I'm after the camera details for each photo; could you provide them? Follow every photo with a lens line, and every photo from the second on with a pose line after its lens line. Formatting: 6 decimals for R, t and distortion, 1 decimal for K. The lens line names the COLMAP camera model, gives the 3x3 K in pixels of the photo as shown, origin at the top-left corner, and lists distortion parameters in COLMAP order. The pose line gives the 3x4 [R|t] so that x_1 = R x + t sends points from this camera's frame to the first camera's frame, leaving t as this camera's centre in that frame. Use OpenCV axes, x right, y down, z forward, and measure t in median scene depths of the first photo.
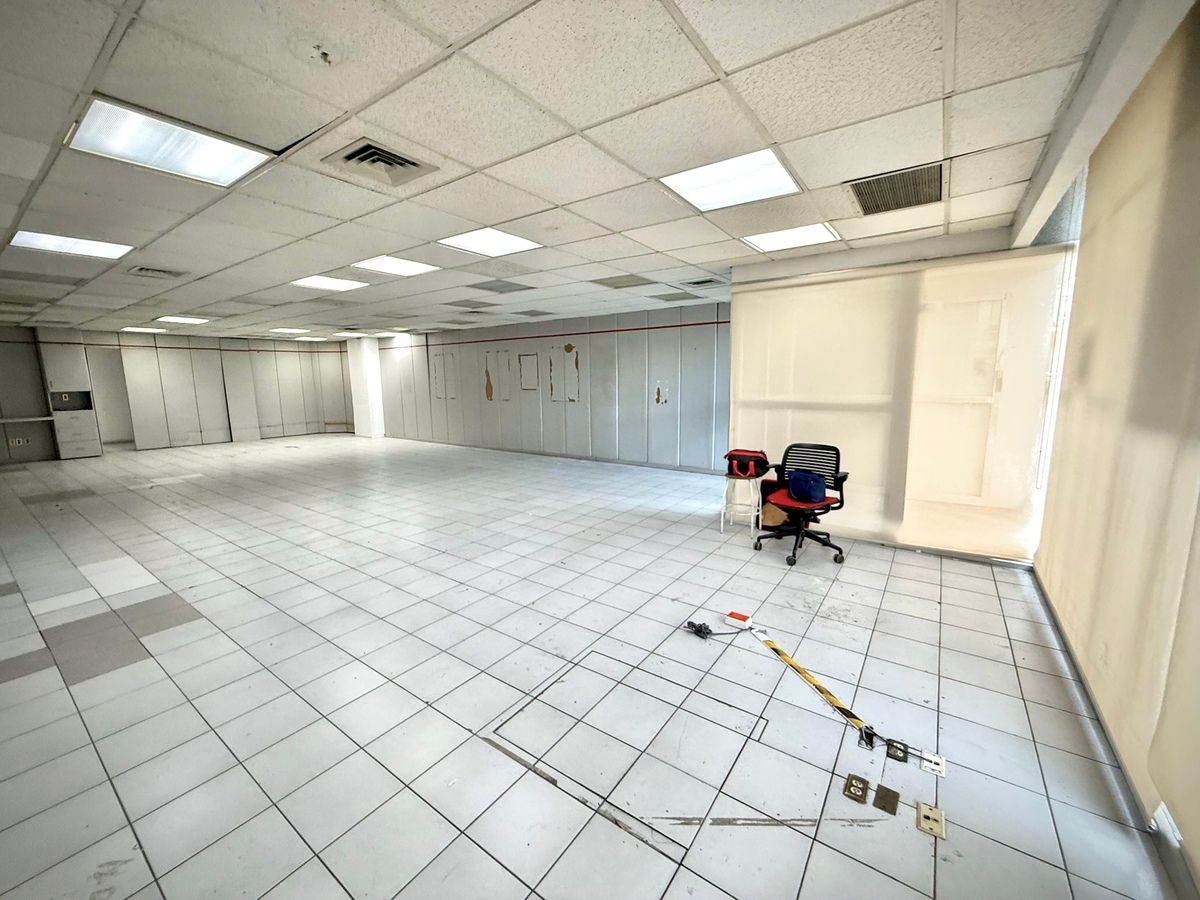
lens RADIAL K [[478.7, 0, 596.5], [0, 478.7, 450.2], [0, 0, 1]] dist [0.001332, 0.000032]
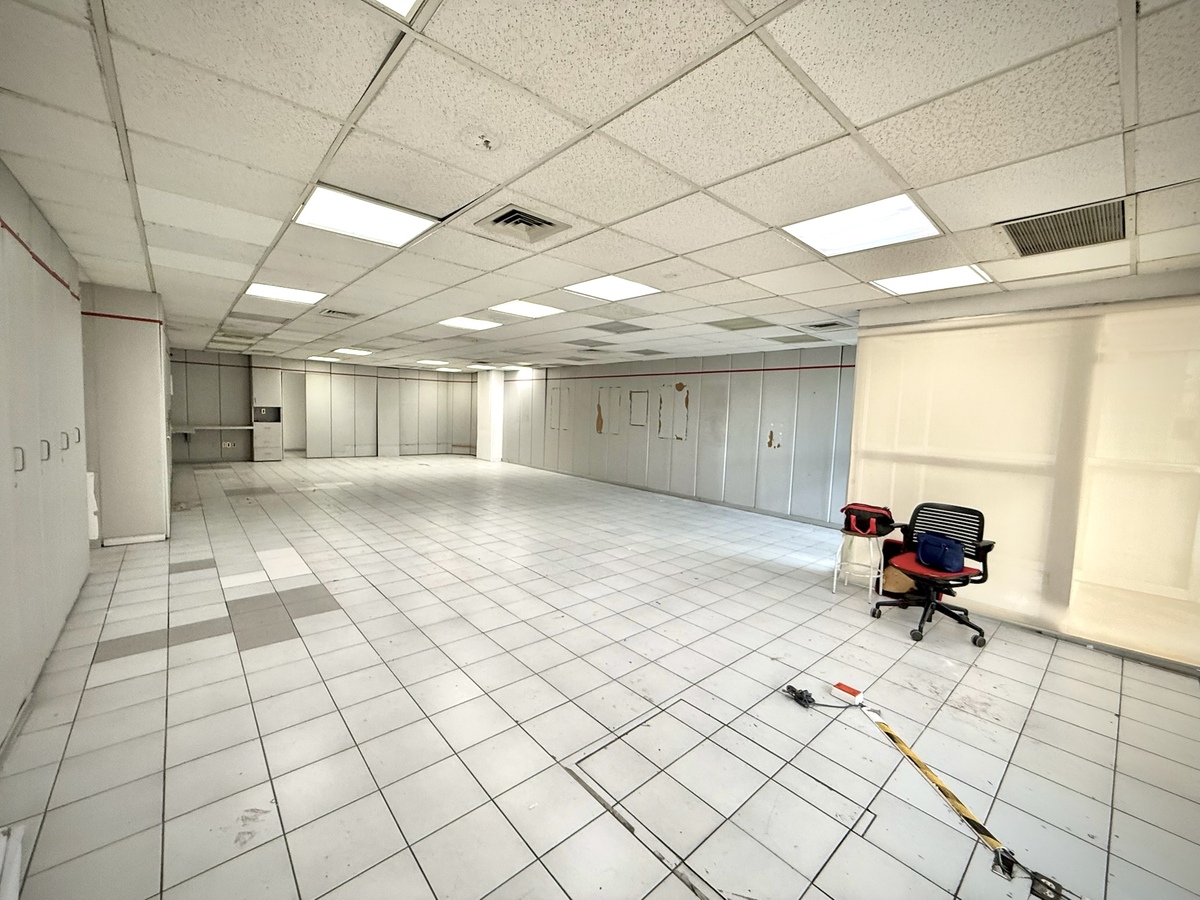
lens RADIAL K [[478.7, 0, 597.2], [0, 478.7, 451.5], [0, 0, 1]] dist [0.000946, -0.000327]
pose [[0.973627, 0.066189, -0.218334, 0.002404], [-0.081274, 0.994833, -0.060838, -0.004341], [0.213179, 0.076979, 0.973976, -0.011452]]
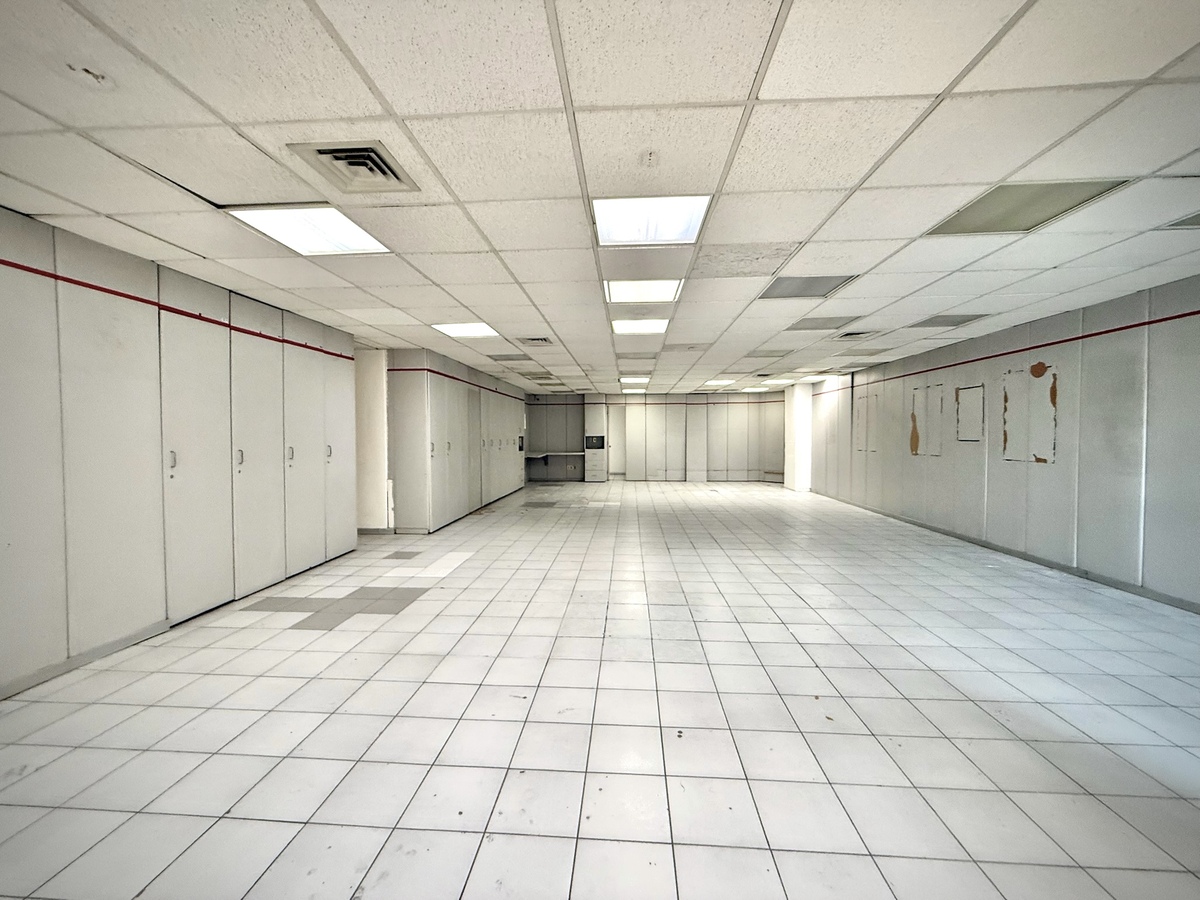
lens RADIAL K [[478.7, 0, 596.5], [0, 478.7, 450.2], [0, 0, 1]] dist [0.001332, 0.000032]
pose [[0.525755, 0.036174, -0.849866, 0.266266], [-0.130126, 0.990756, -0.038330, -0.045263], [0.840624, 0.130742, 0.525603, 0.453996]]
